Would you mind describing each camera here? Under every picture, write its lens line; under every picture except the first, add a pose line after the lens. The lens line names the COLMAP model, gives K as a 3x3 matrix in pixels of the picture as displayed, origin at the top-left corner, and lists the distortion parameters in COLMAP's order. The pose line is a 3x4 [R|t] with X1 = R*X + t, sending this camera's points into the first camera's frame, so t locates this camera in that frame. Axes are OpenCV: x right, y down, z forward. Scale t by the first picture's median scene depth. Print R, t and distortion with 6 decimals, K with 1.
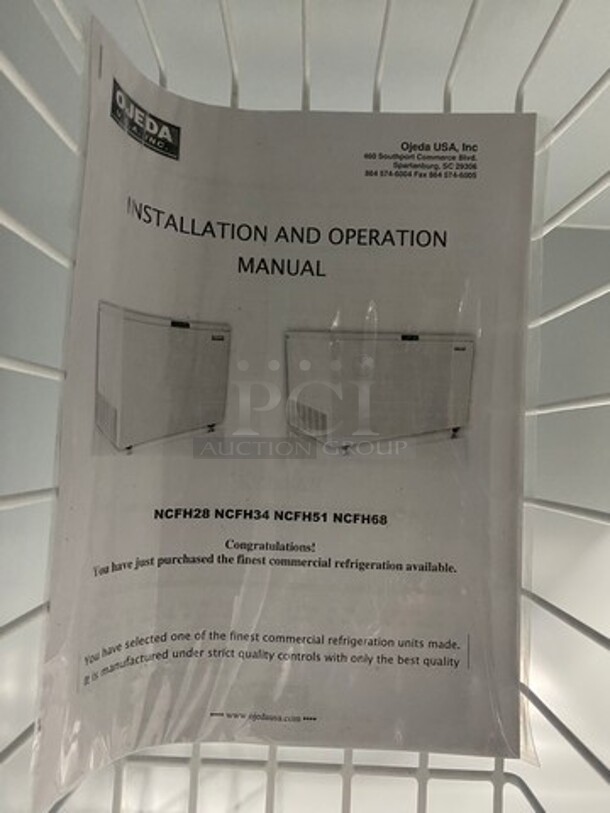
lens RADIAL K [[615.0, 0, 305.0], [0, 615.0, 406.5], [0, 0, 1]] dist [0.009832, -0.008213]
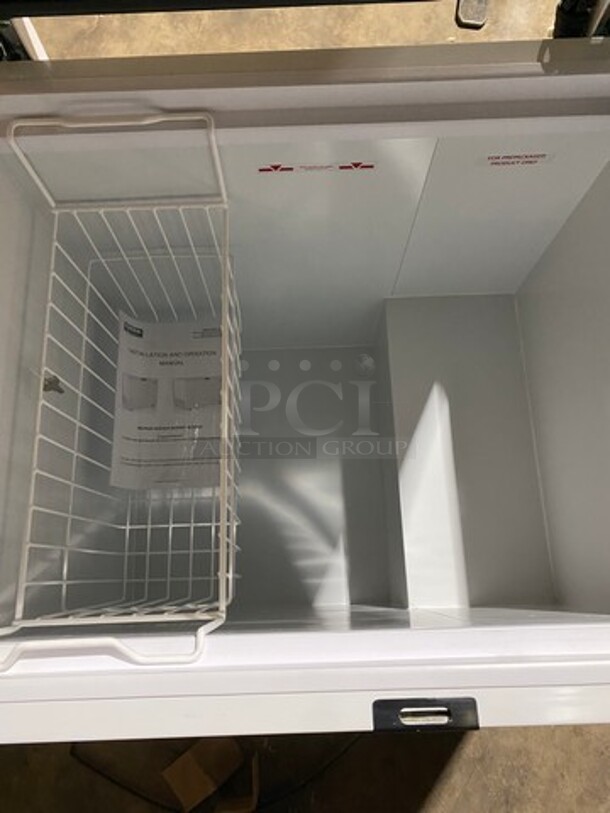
lens RADIAL K [[626.1, 0, 300.0], [0, 626.1, 408.1], [0, 0, 1]] dist [0.007958, -0.005294]
pose [[0.996861, -0.079053, 0.004263, 0.699987], [0.078370, 0.977749, -0.194590, 0.834914], [0.011215, 0.194313, 0.980875, -2.644711]]
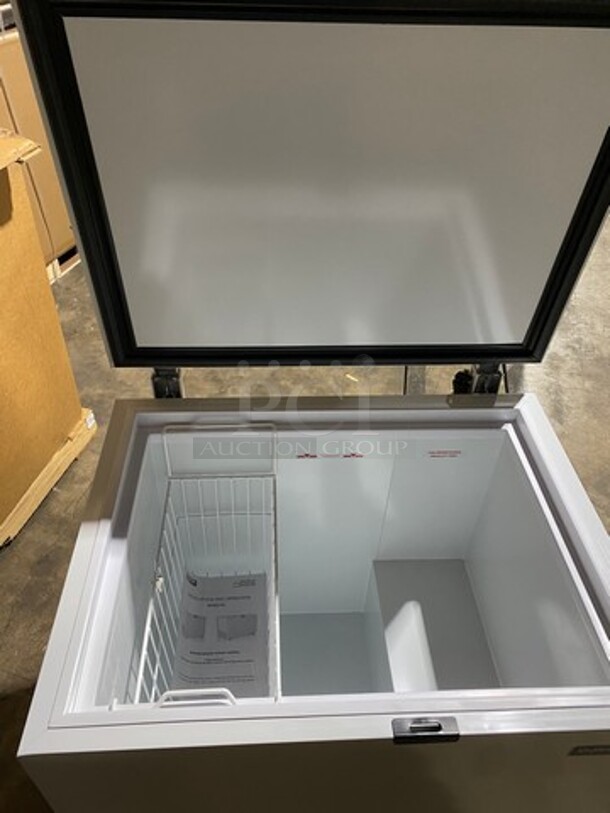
lens RADIAL K [[615.0, 0, 305.0], [0, 615.0, 406.5], [0, 0, 1]] dist [0.009832, -0.008213]
pose [[0.994638, -0.048646, 0.091263, 0.294300], [0.098653, 0.711081, -0.696155, 2.151256], [-0.031030, 0.701425, 0.712067, -3.658652]]
